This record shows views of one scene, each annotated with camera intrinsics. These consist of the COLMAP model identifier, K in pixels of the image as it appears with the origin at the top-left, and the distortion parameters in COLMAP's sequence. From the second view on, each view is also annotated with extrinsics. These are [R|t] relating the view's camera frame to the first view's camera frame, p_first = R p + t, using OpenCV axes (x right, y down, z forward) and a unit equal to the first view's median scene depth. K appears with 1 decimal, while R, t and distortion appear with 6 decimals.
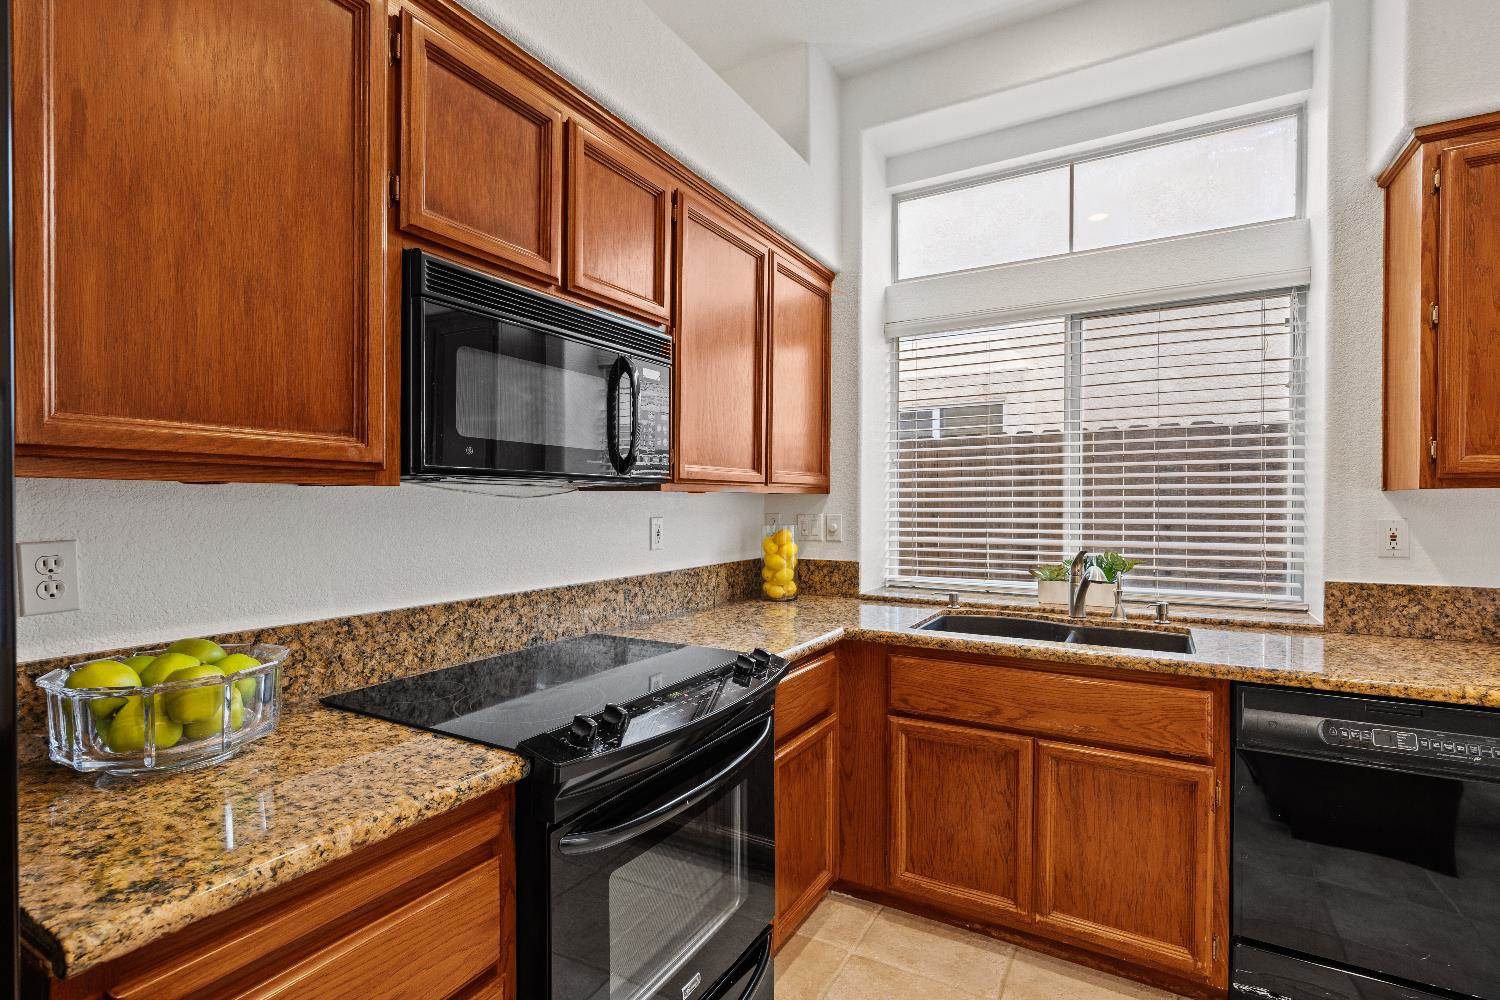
lens RADIAL K [[692.6, 0, 756.3], [0, 692.6, 515.5], [0, 0, 1]] dist [0.001211, -0.000467]
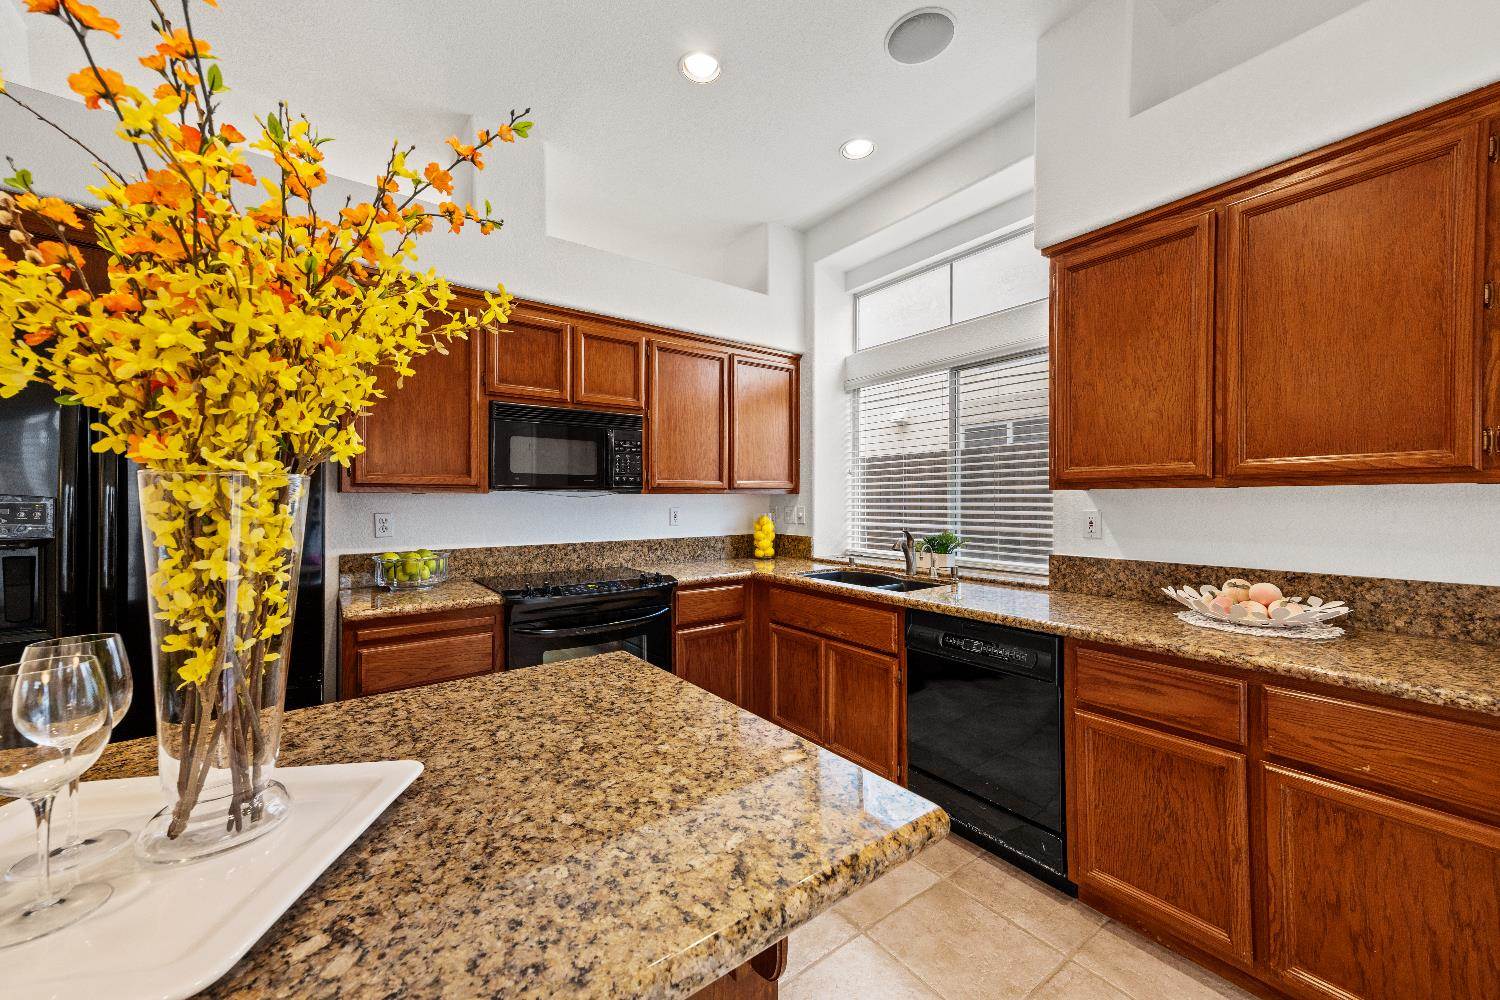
lens RADIAL K [[565.0, 0, 752.1], [0, 565.0, 505.5], [0, 0, 1]] dist [0.022230, 0.000339]
pose [[0.916190, 0.002480, -0.400737, 0.653524], [-0.005196, 0.999970, -0.005692, 0.004290], [0.400711, 0.007297, 0.916175, -0.283498]]
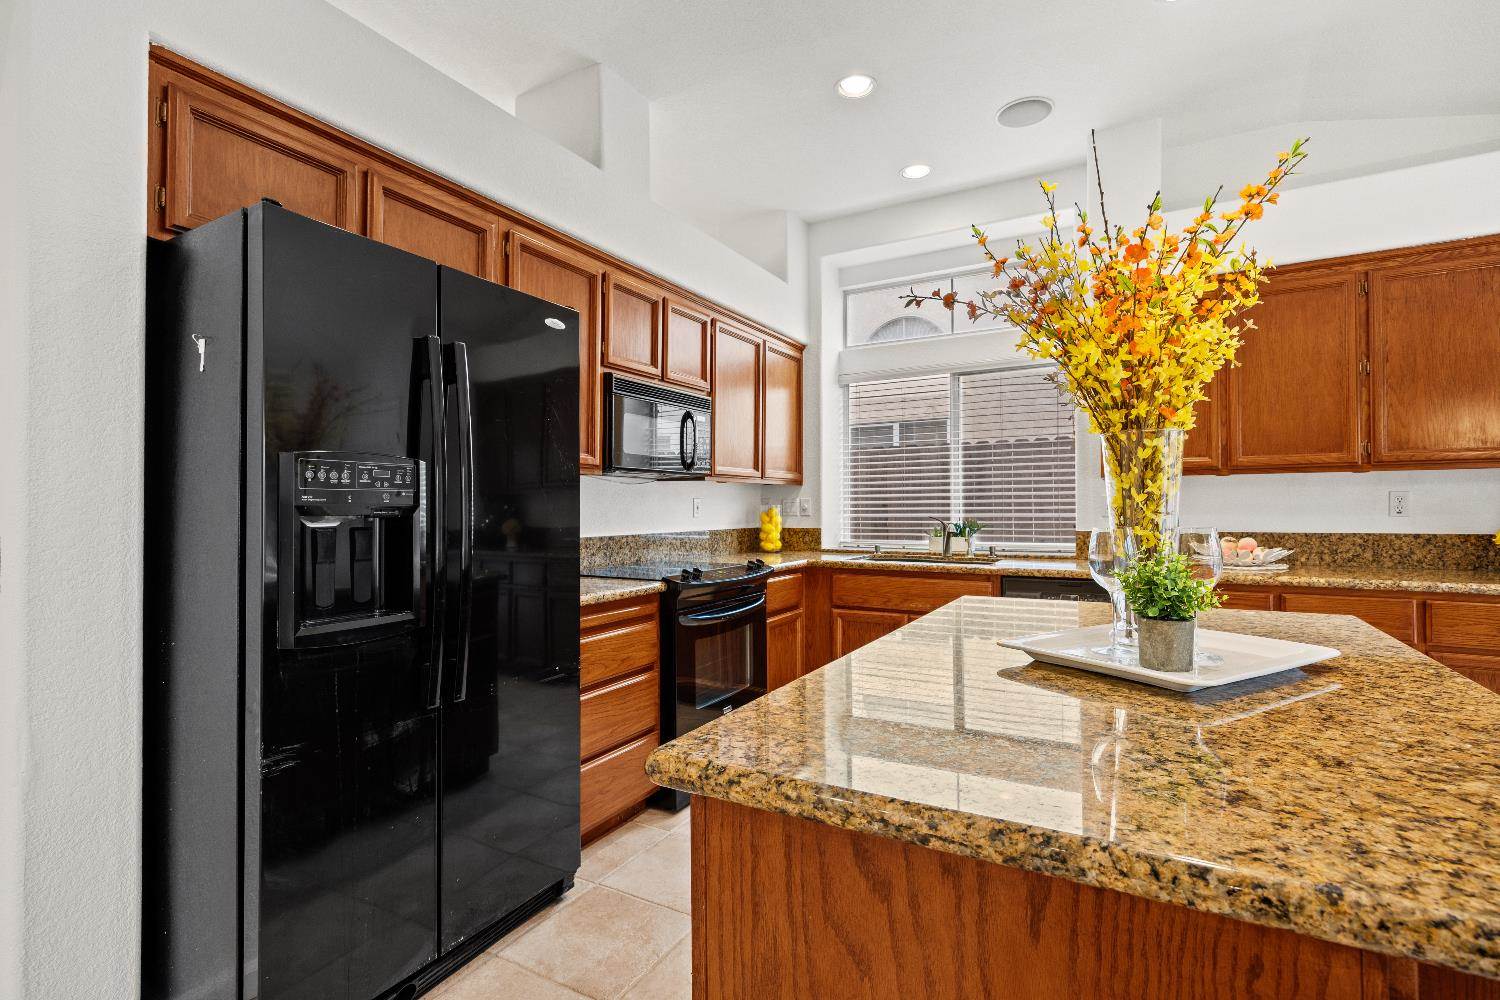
lens RADIAL K [[692.6, 0, 756.9], [0, 692.6, 503.7], [0, 0, 1]] dist [0.001211, -0.000467]
pose [[0.999976, -0.003383, 0.005975, -0.008559], [0.003526, 0.999705, -0.024034, 0.058757], [-0.005892, 0.024055, 0.999693, -0.695106]]
